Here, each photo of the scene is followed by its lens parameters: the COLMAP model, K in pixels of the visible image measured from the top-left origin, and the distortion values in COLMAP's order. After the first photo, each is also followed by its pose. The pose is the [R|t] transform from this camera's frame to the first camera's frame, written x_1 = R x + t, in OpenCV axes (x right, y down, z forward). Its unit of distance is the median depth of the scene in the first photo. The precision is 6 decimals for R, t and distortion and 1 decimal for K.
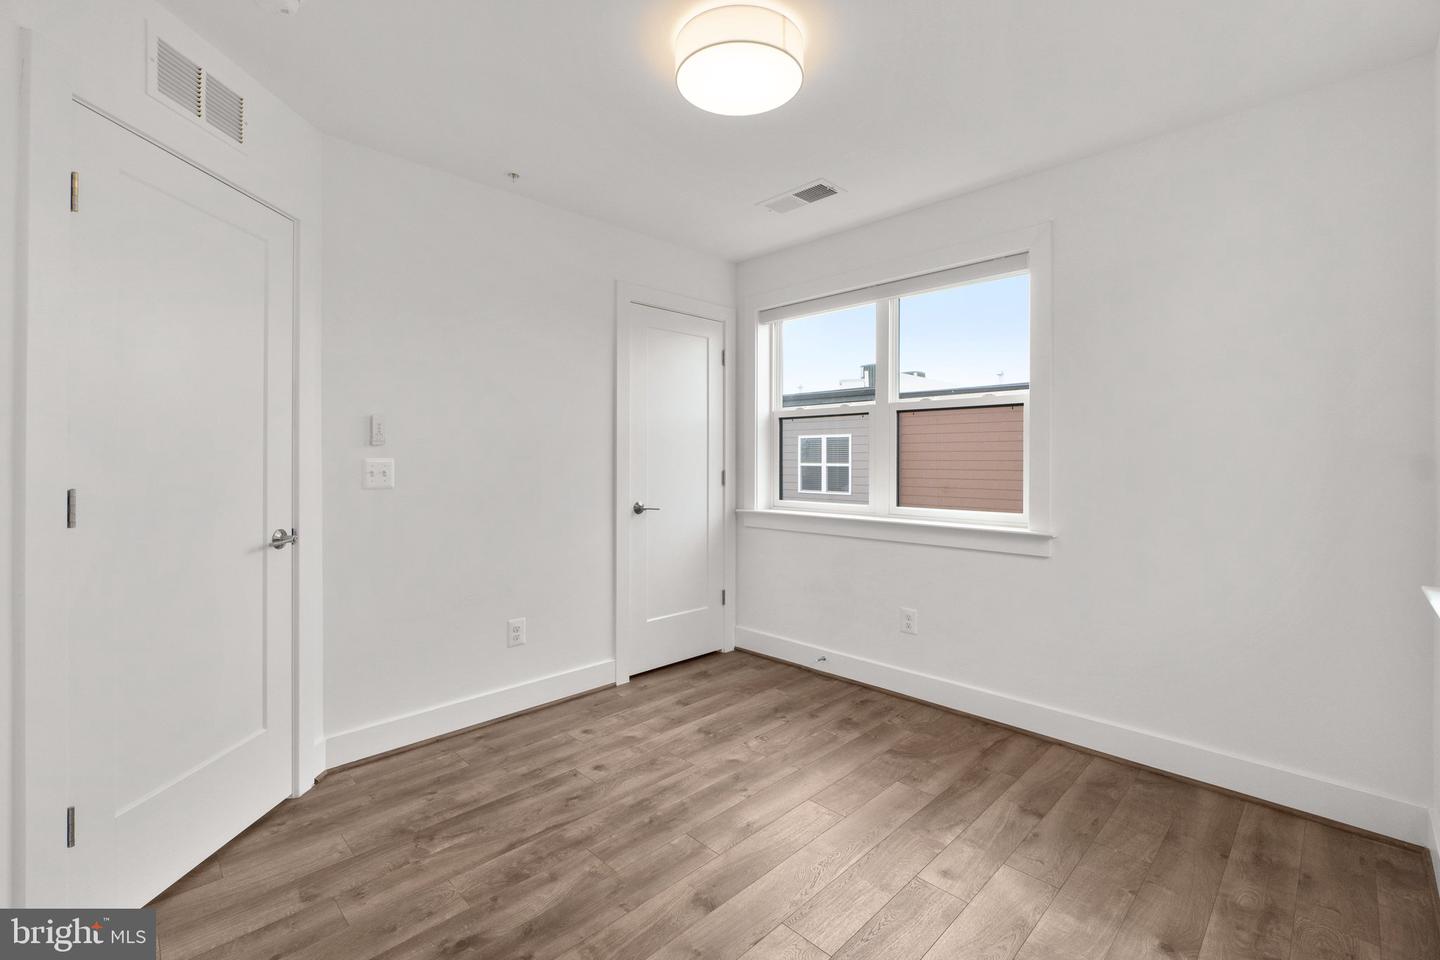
lens RADIAL K [[628.1, 0, 717.7], [0, 628.1, 467.8], [0, 0, 1]] dist [-0.001236, 0.002308]
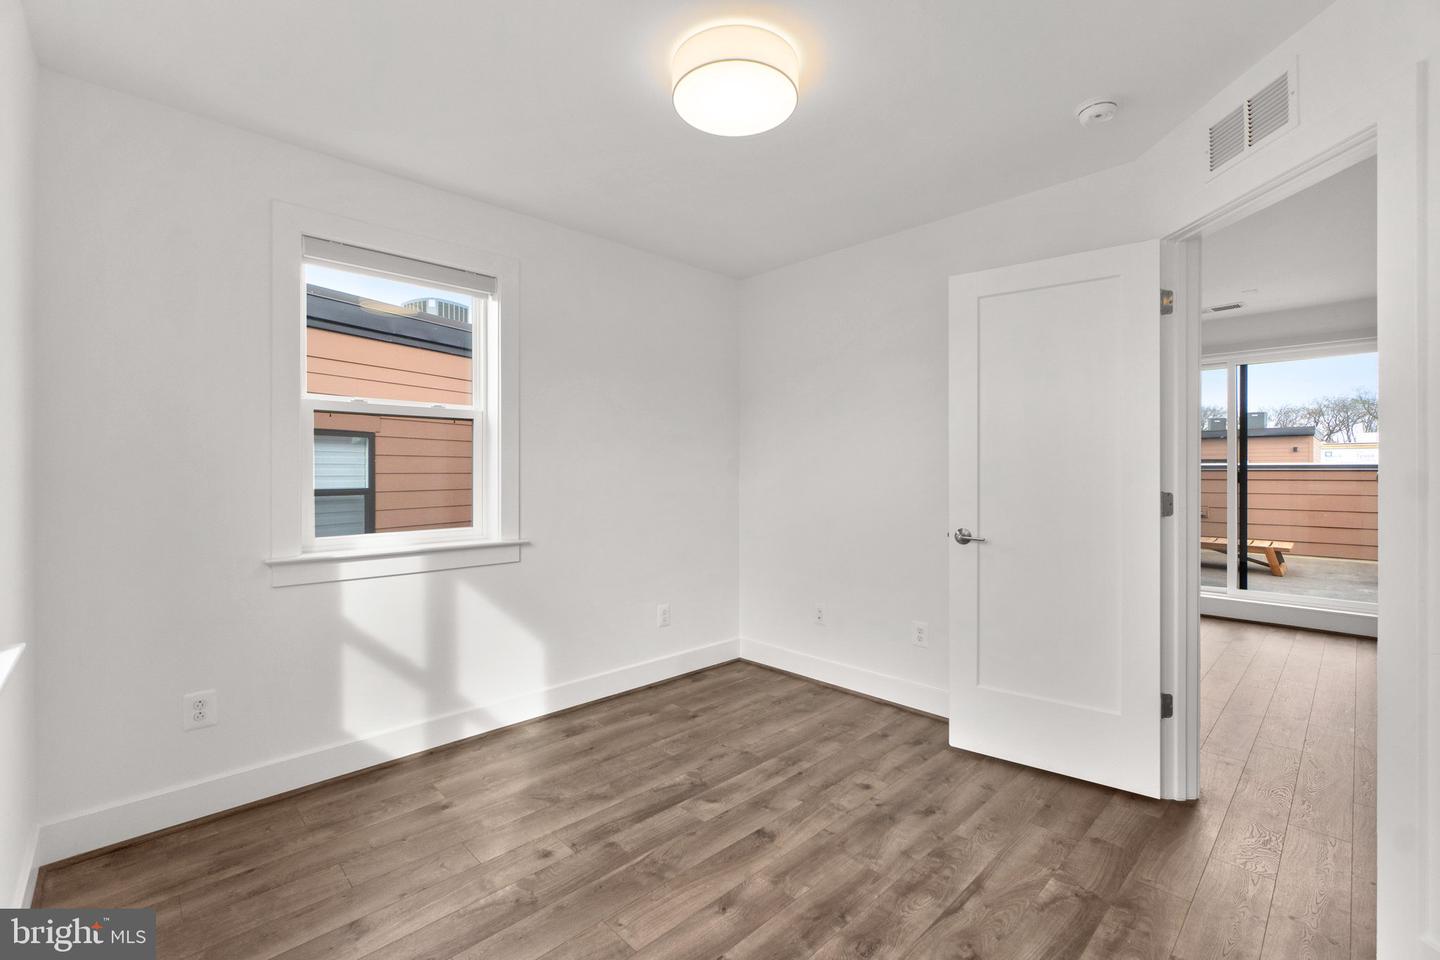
lens RADIAL K [[628.1, 0, 726.3], [0, 628.1, 478.0], [0, 0, 1]] dist [-0.001236, 0.002308]
pose [[-0.999995, -0.000292, -0.003237, 0.040895], [-0.000375, 0.999675, 0.025473, -0.023873], [0.003229, 0.025474, -0.999670, 1.532884]]
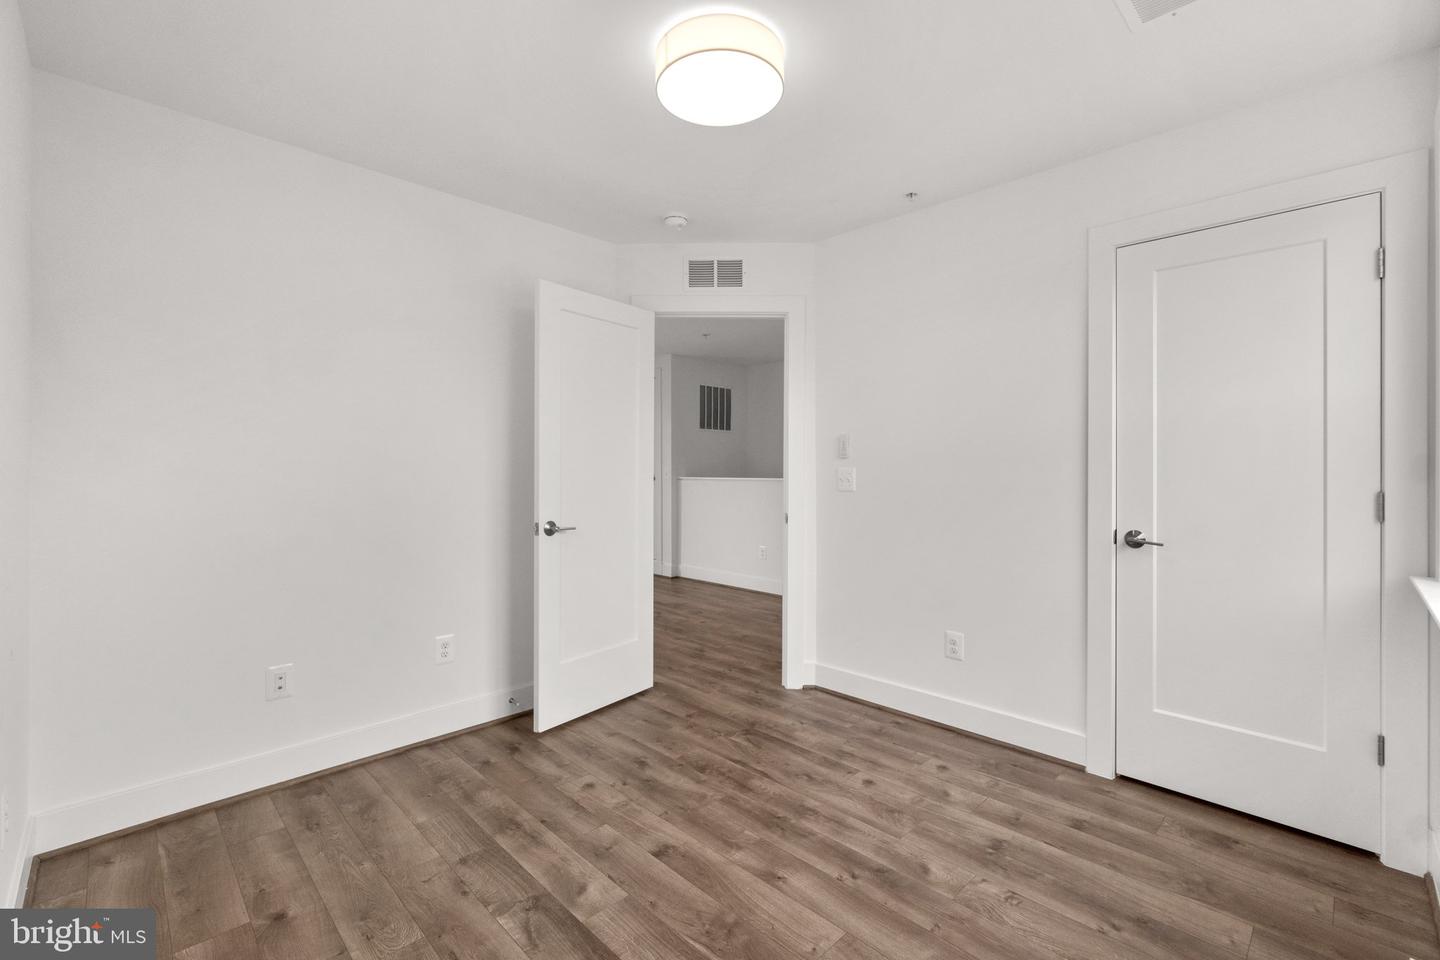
lens RADIAL K [[628.1, 0, 729.3], [0, 628.1, 473.2], [0, 0, 1]] dist [-0.001236, 0.002308]
pose [[0.011278, 0.008103, -0.999904, 0.788181], [-0.015373, 0.999850, 0.007929, -0.011320], [0.999818, 0.015282, 0.011401, 0.763725]]
